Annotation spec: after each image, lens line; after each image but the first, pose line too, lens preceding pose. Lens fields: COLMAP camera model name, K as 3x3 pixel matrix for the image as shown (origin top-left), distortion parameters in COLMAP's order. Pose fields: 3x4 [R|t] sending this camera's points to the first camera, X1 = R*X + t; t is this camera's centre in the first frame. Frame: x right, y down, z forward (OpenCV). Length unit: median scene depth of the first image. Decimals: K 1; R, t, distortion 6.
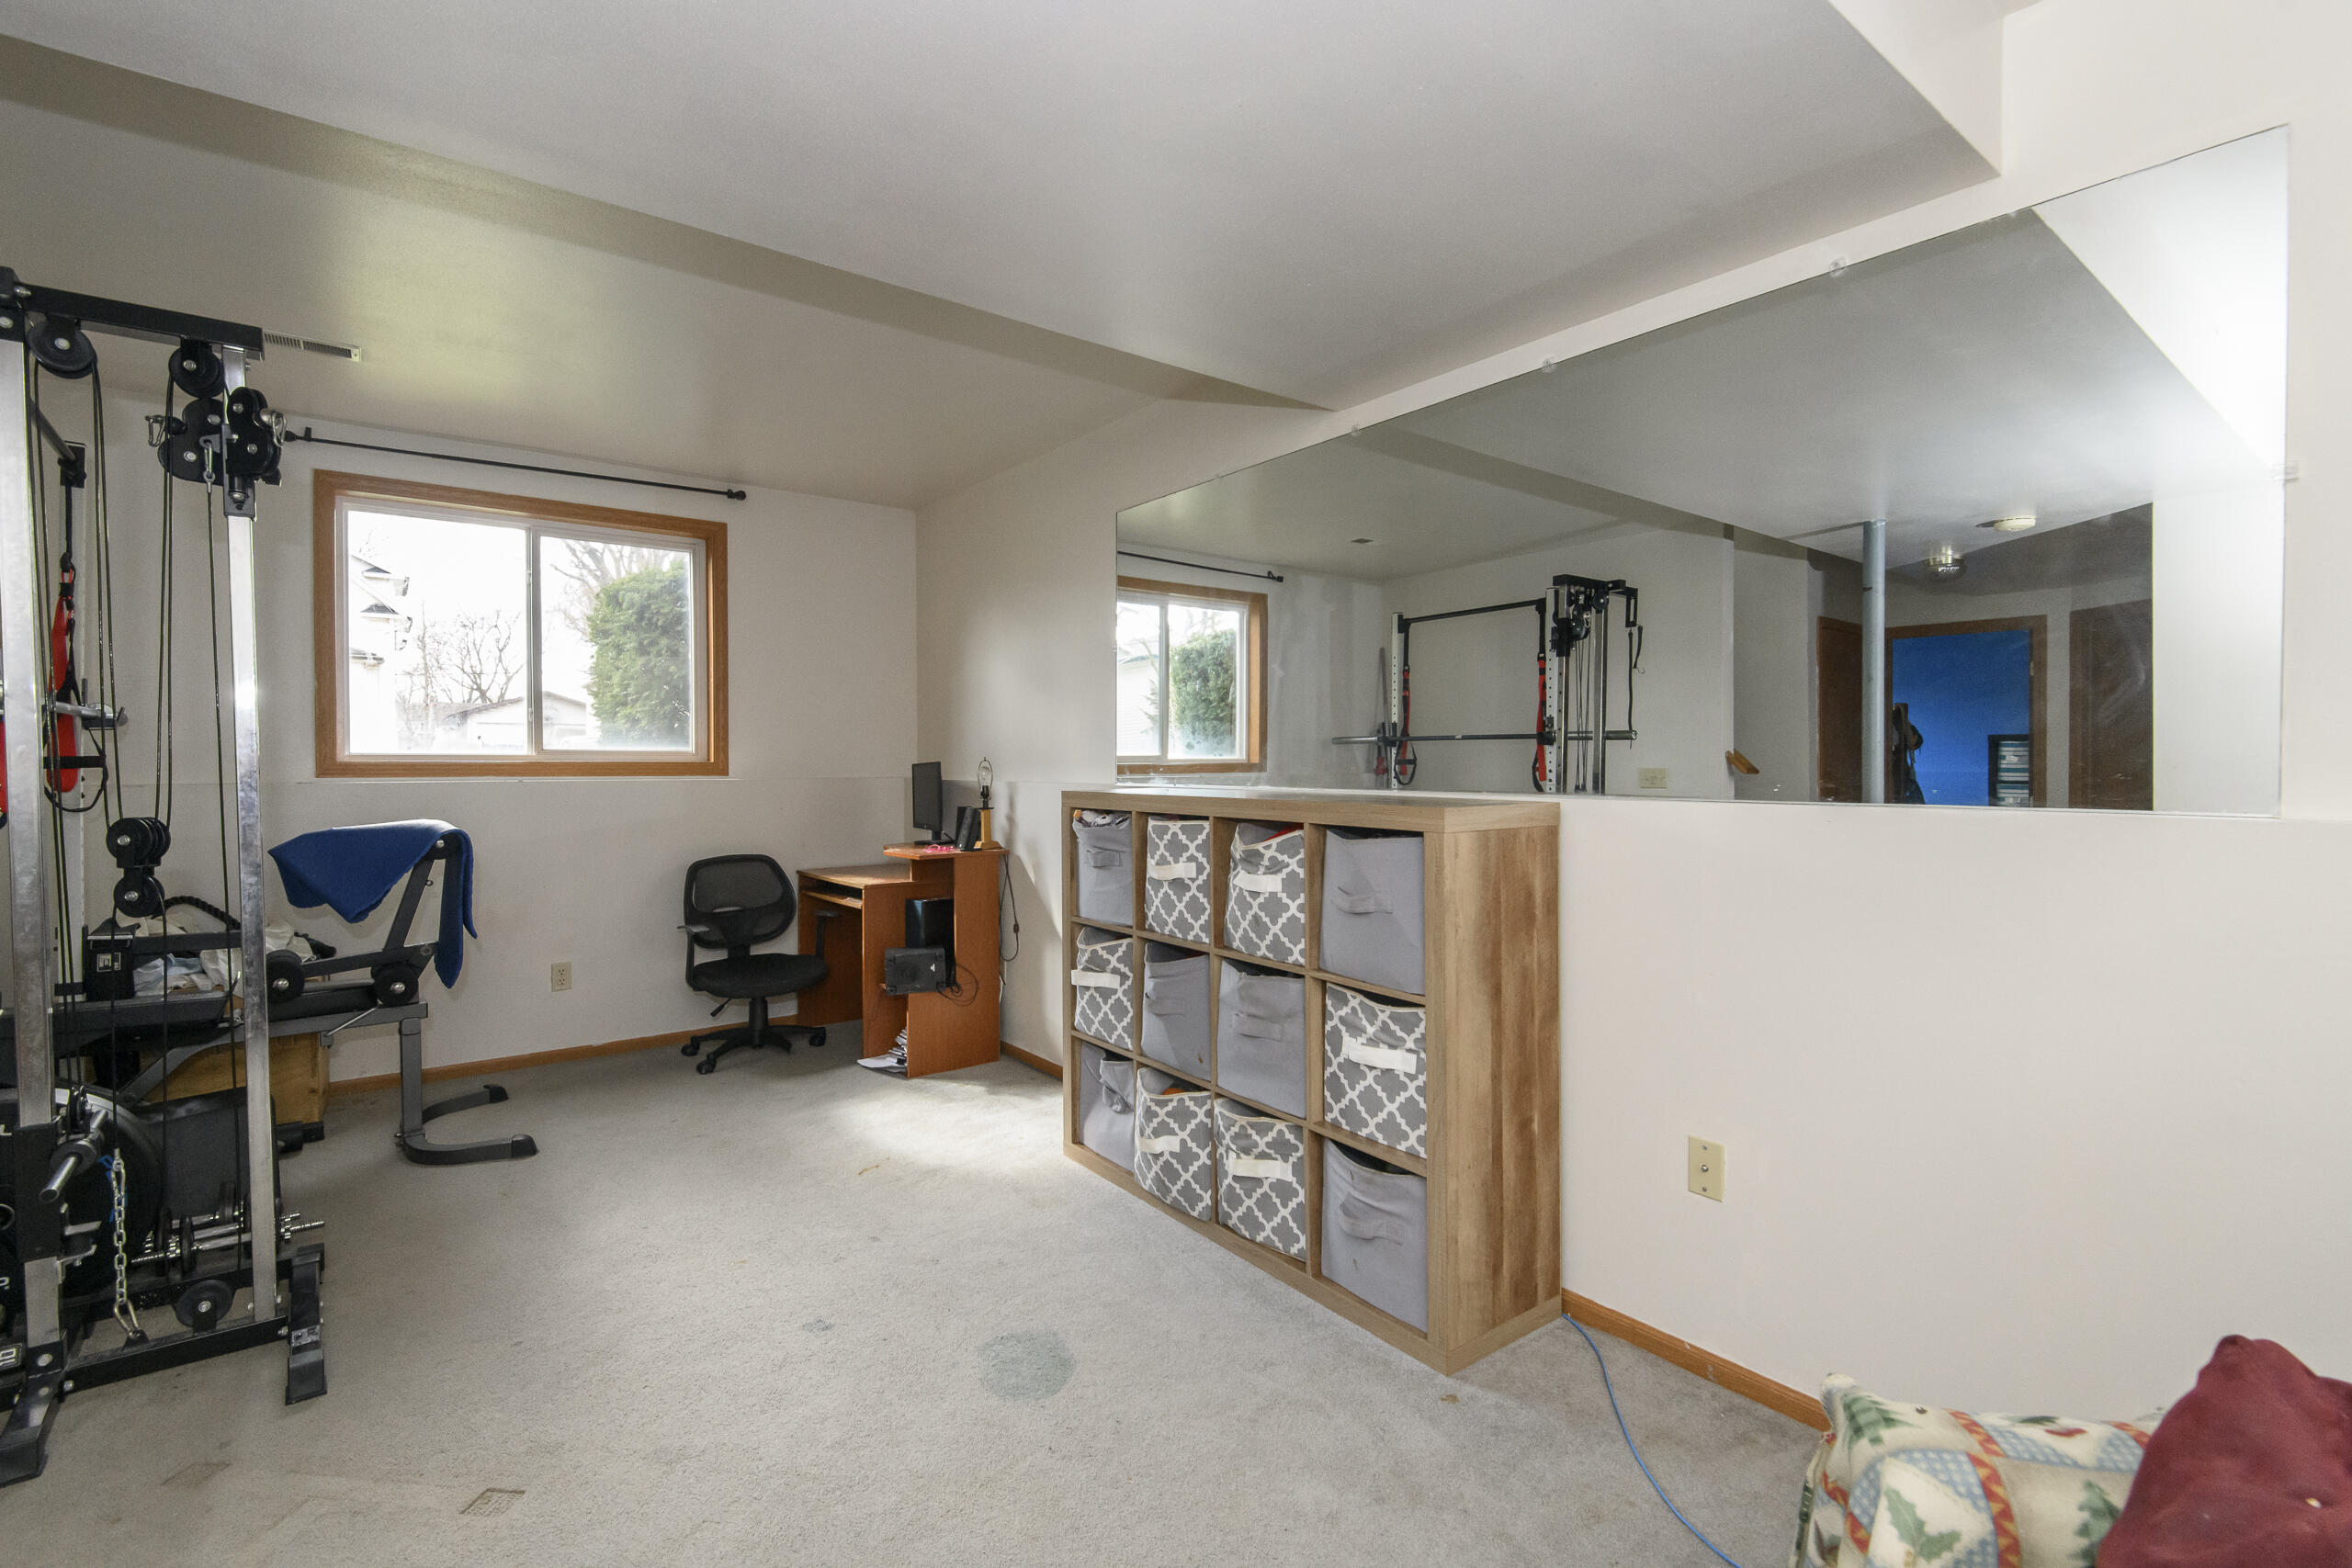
lens RADIAL K [[1083.4, 0, 1175.6], [0, 1083.4, 768.7], [0, 0, 1]] dist [0.012020, -0.005323]
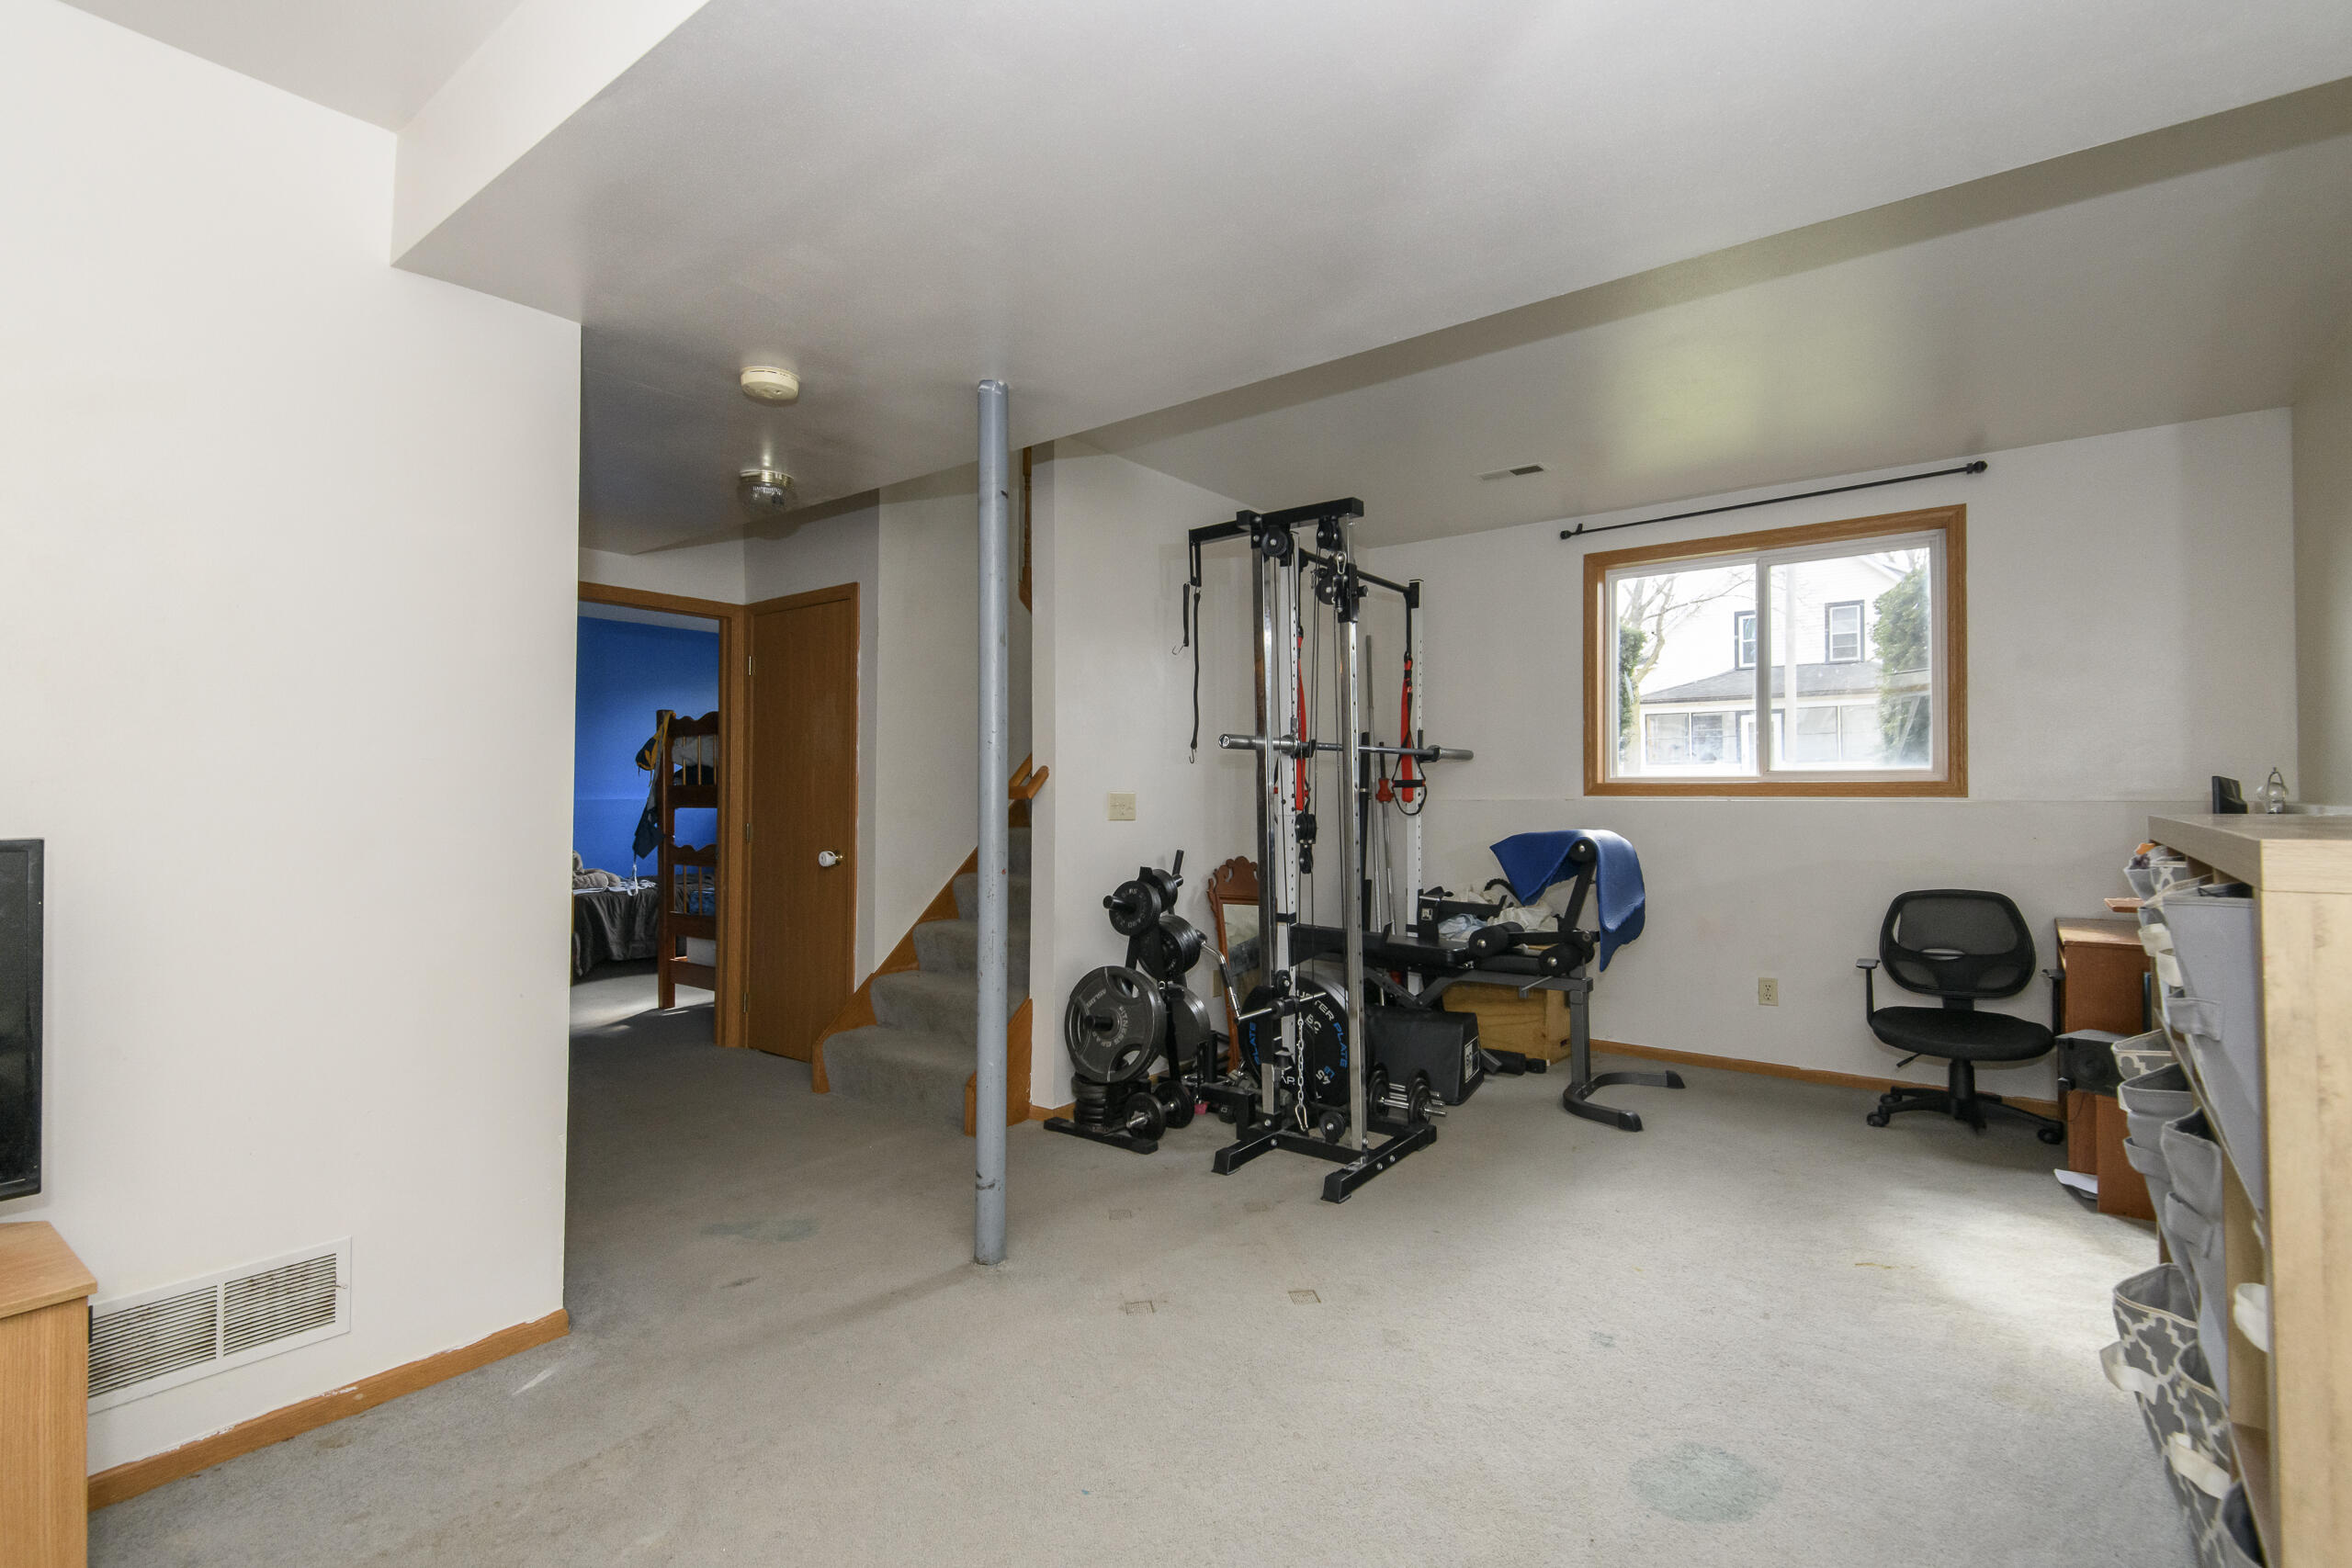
lens RADIAL K [[1083.4, 0, 1151.0], [0, 1083.4, 764.5], [0, 0, 1]] dist [0.012020, -0.005323]
pose [[0.245151, -0.024910, -0.969165, 0.331862], [-0.005376, 0.999620, -0.027053, 0.008830], [0.969470, 0.011842, 0.244924, 0.209523]]
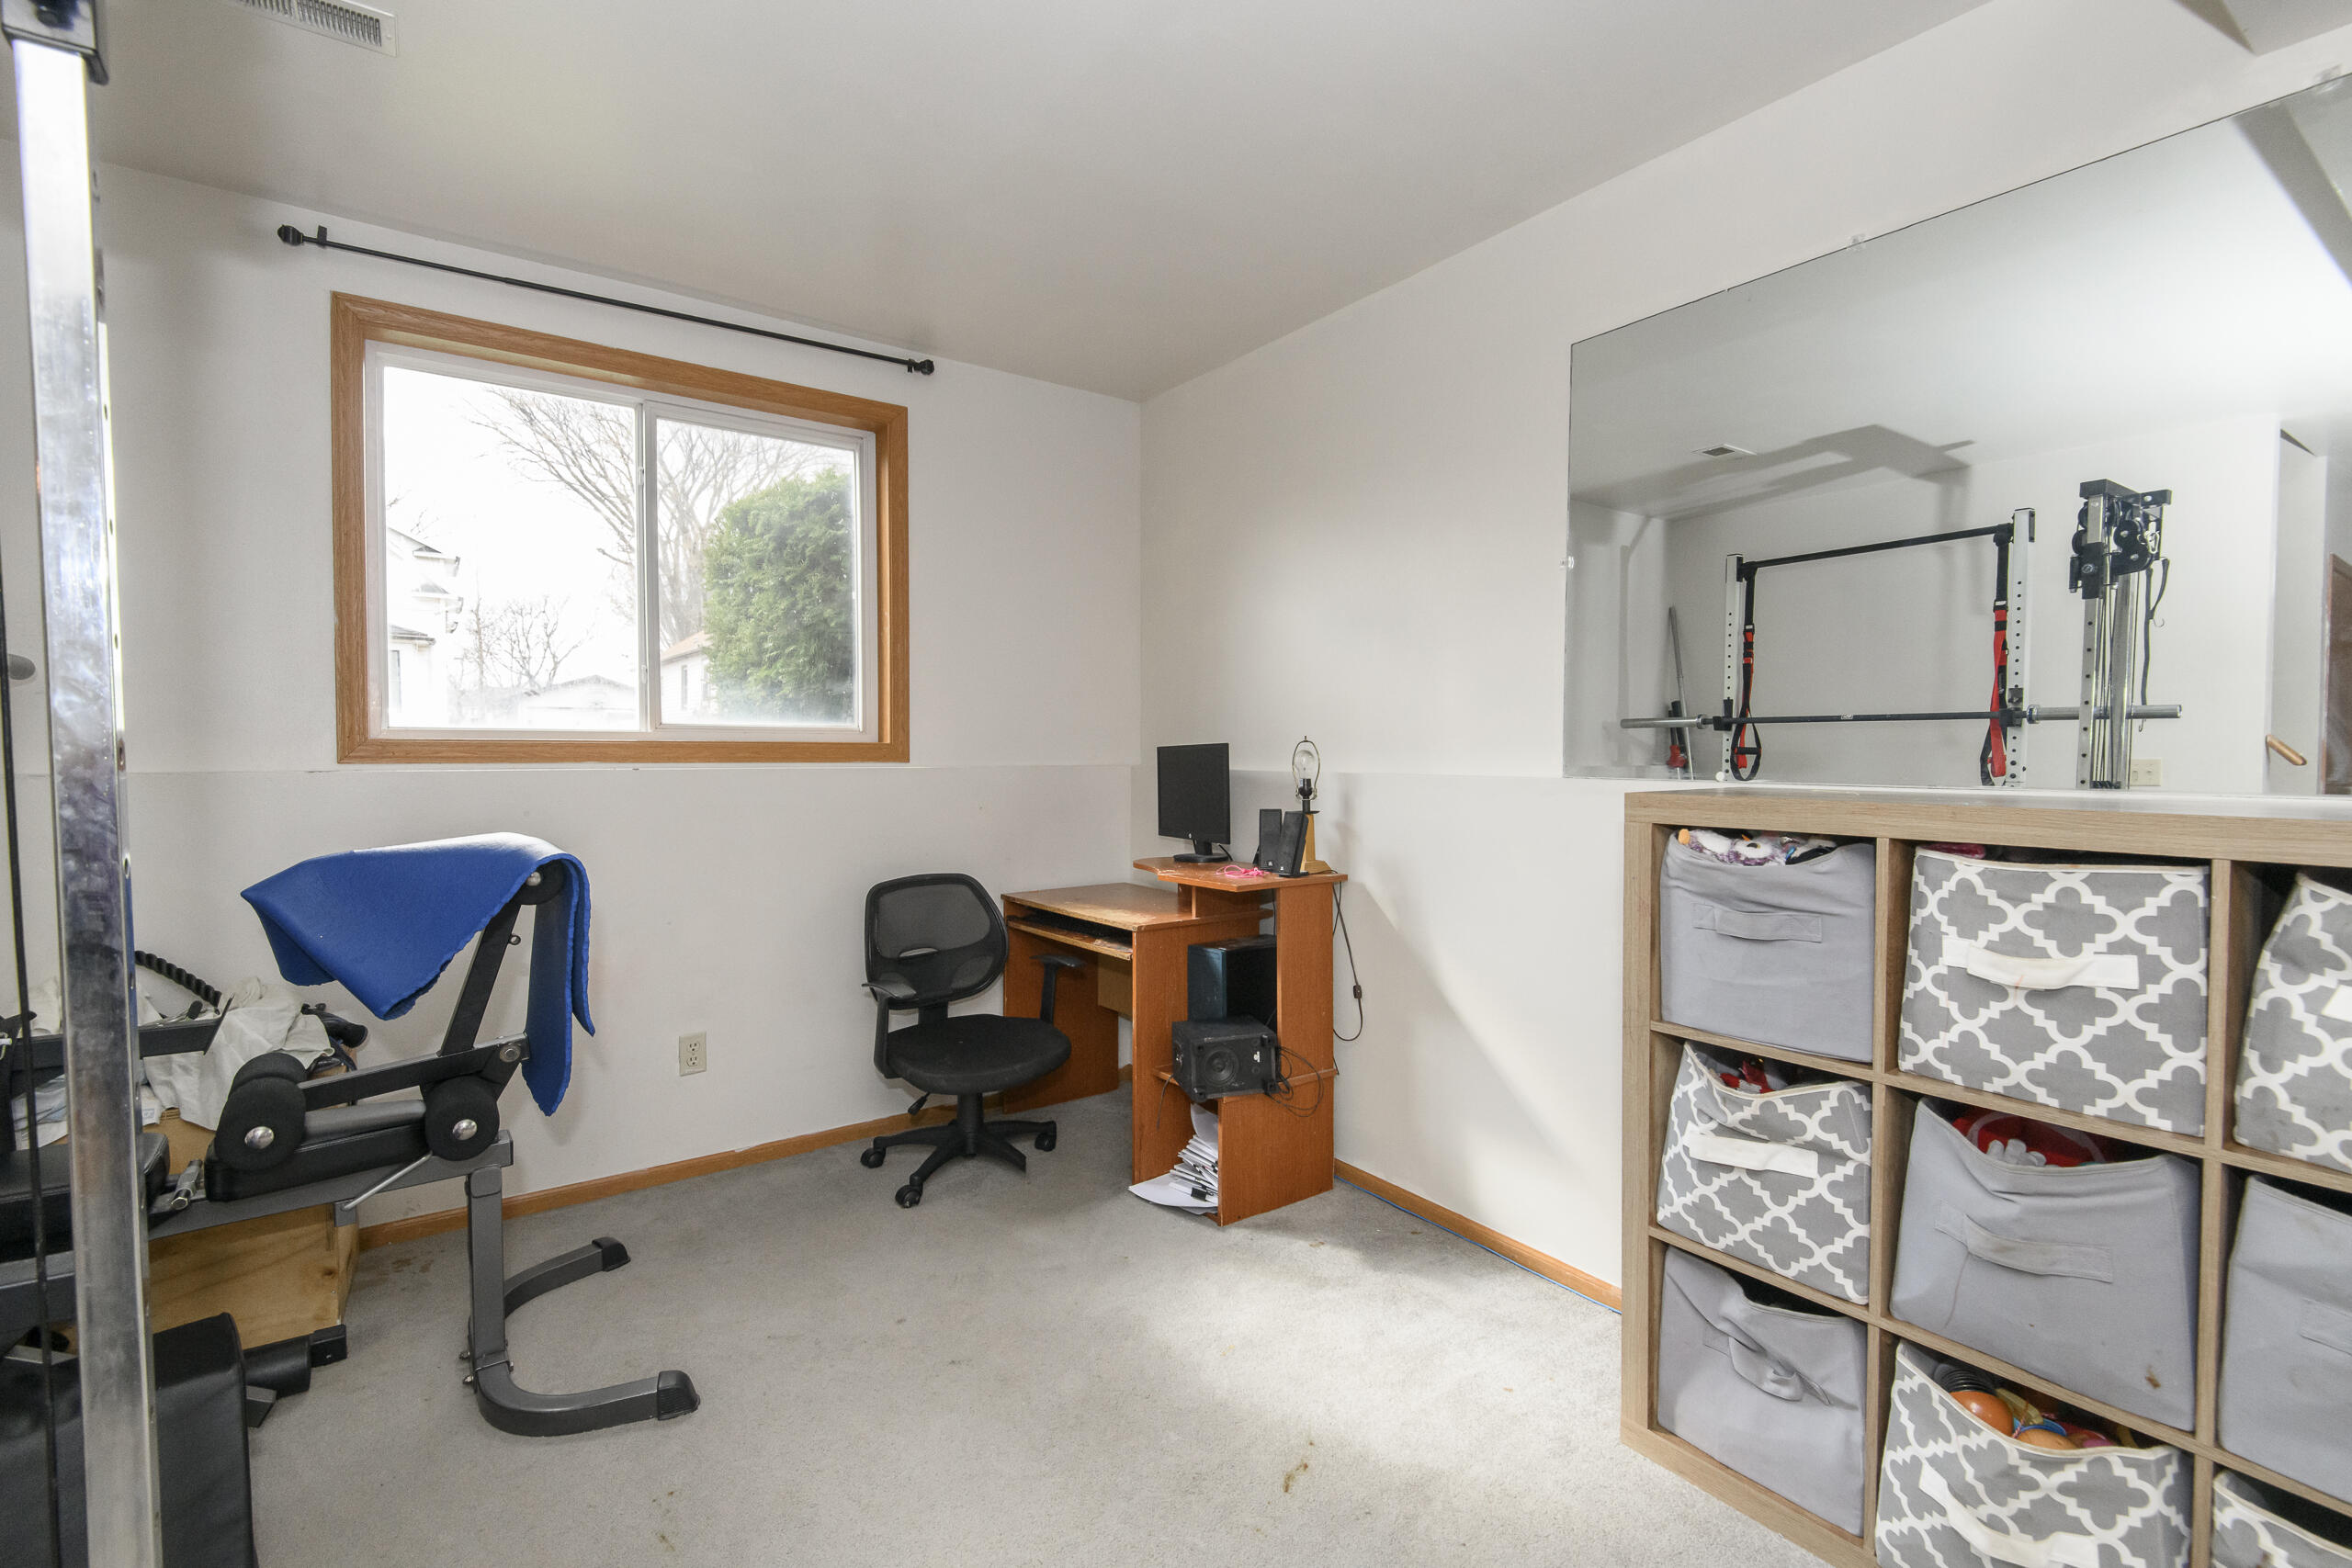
lens RADIAL K [[1083.4, 0, 1175.1], [0, 1083.4, 777.7], [0, 0, 1]] dist [0.012020, -0.005323]
pose [[0.999451, 0.007408, -0.032292, -0.270416], [-0.006813, 0.999806, 0.018493, 0.002798], [0.032423, -0.018263, 0.999307, 0.369929]]
